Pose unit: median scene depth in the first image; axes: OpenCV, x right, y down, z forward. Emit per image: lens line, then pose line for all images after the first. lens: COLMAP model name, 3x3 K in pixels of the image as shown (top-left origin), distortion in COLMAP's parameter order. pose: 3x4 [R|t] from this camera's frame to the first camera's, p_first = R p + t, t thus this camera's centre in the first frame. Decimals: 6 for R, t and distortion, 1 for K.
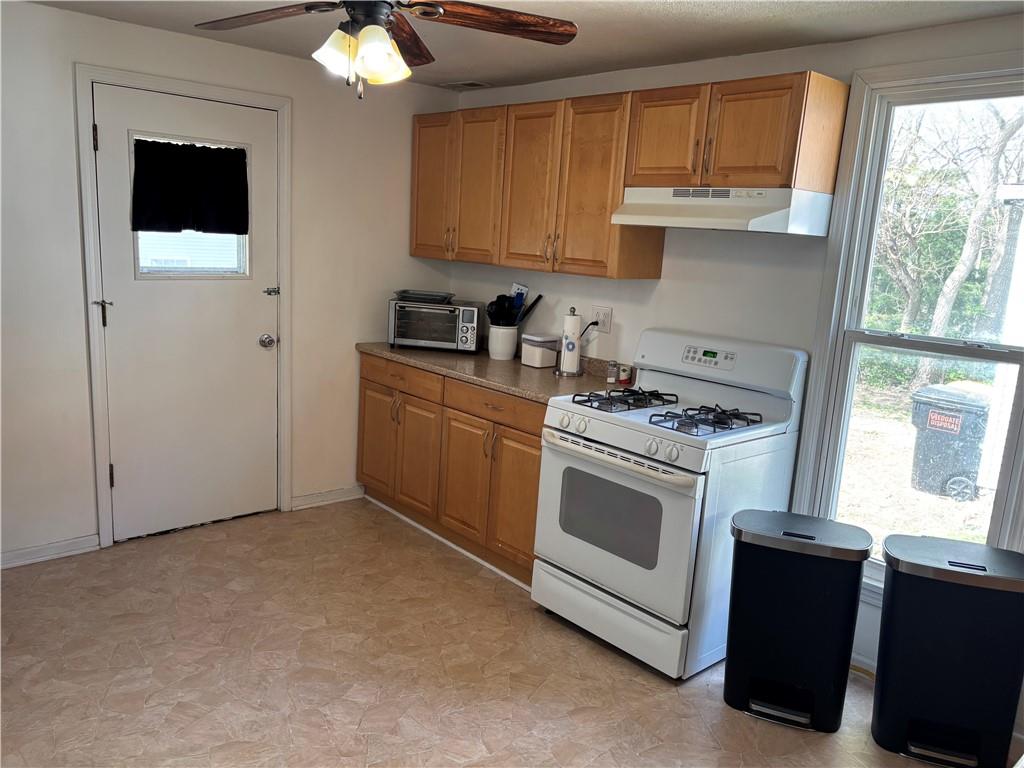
lens RADIAL K [[779.7, 0, 540.0], [0, 779.7, 402.3], [0, 0, 1]] dist [0.056674, -0.074318]
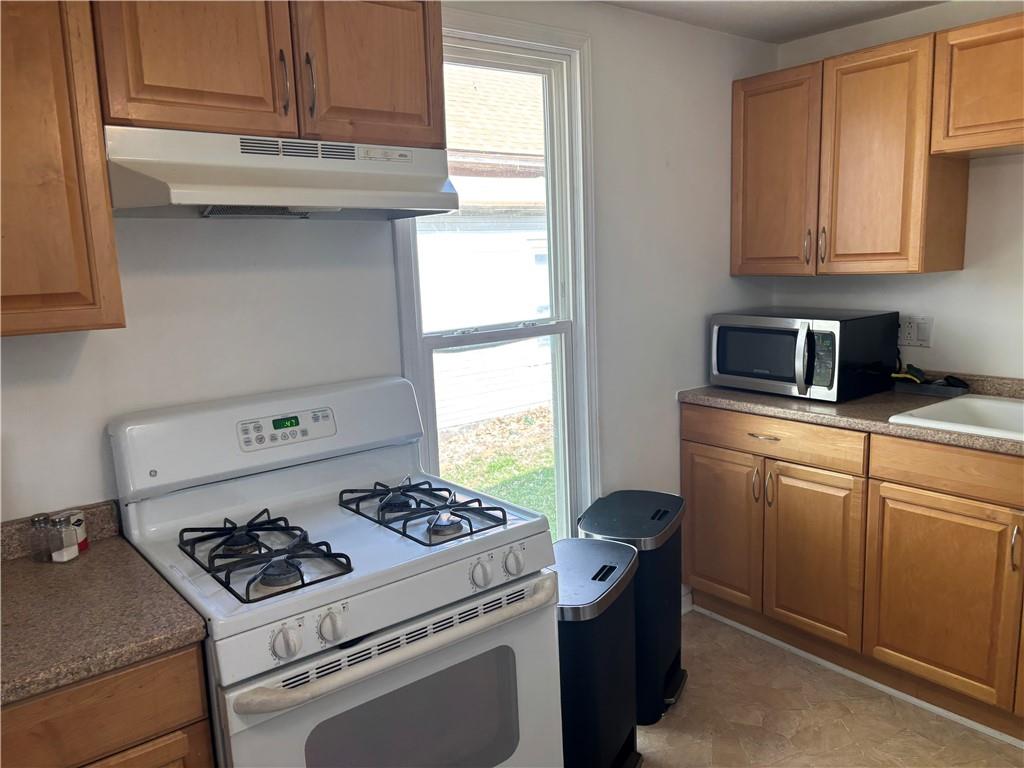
lens RADIAL K [[779.7, 0, 513.9], [0, 779.7, 392.2], [0, 0, 1]] dist [0.056674, -0.074318]
pose [[0.086979, -0.241632, 0.966462, -0.360304], [0.240756, 0.946480, 0.214969, -0.180230], [-0.966681, 0.213983, 0.140498, 0.785735]]
